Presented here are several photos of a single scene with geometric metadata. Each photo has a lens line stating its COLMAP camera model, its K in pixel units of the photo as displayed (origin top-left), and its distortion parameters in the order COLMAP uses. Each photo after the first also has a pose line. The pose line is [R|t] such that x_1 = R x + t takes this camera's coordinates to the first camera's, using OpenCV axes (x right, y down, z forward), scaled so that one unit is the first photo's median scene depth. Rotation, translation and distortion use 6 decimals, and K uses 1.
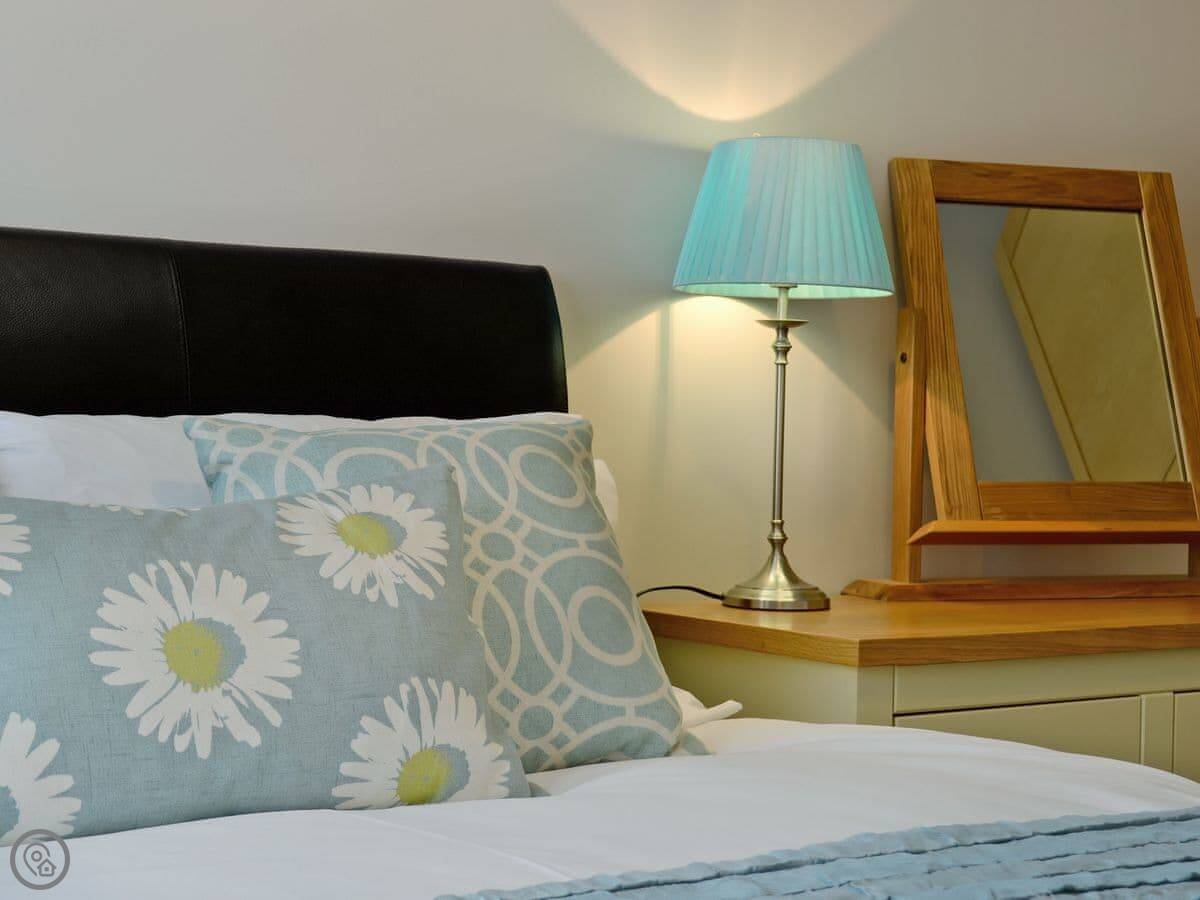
lens RADIAL K [[2151.1, 0, 600.0], [0, 2151.1, 450.0], [0, 0, 1]] dist [0.008647, -0.005457]
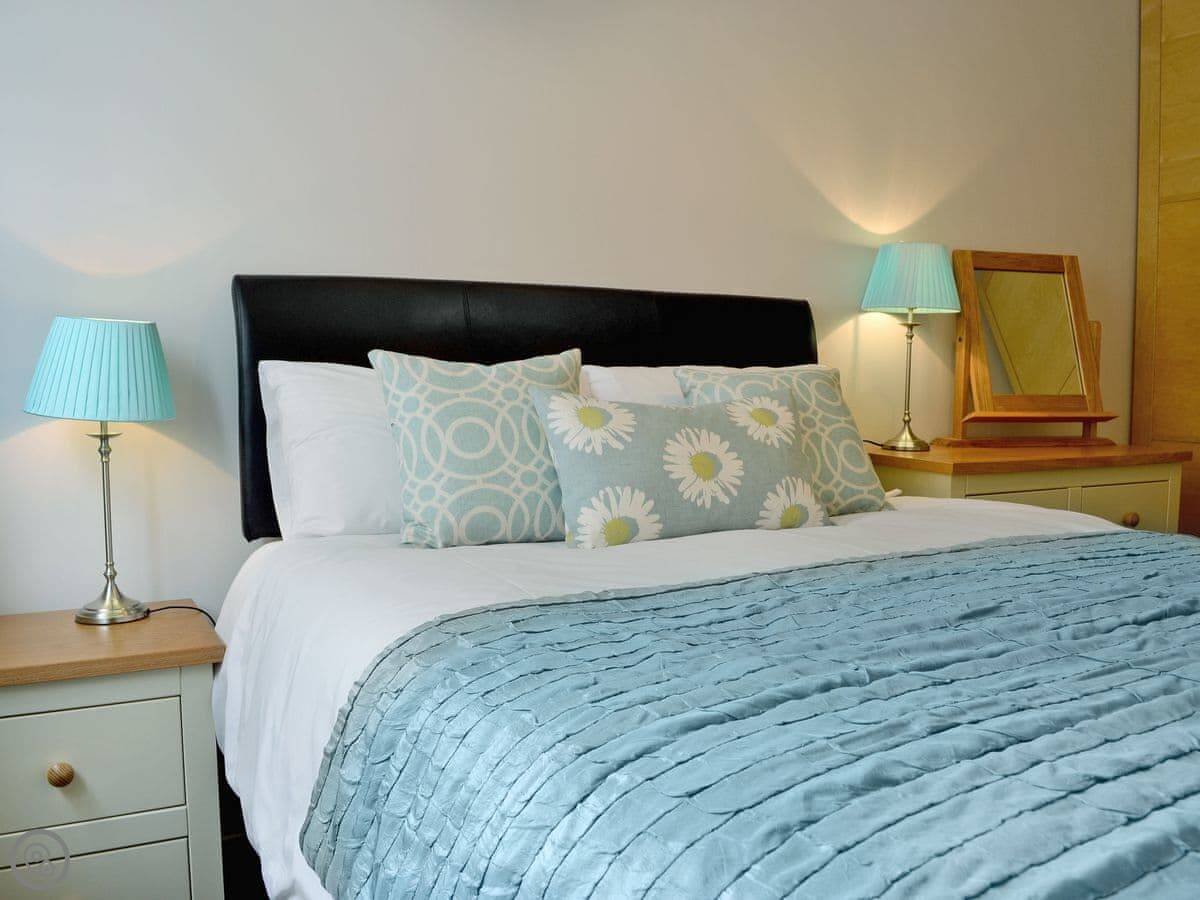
lens RADIAL K [[1108.0, 0, 600.0], [0, 1108.0, 450.0], [0, 0, 1]] dist [-0.063951, -0.013865]
pose [[0.997093, 0.002405, -0.076161, -0.182137], [0.002756, 0.997709, 0.067591, -0.007696], [0.076149, -0.067605, 0.994802, -0.225805]]
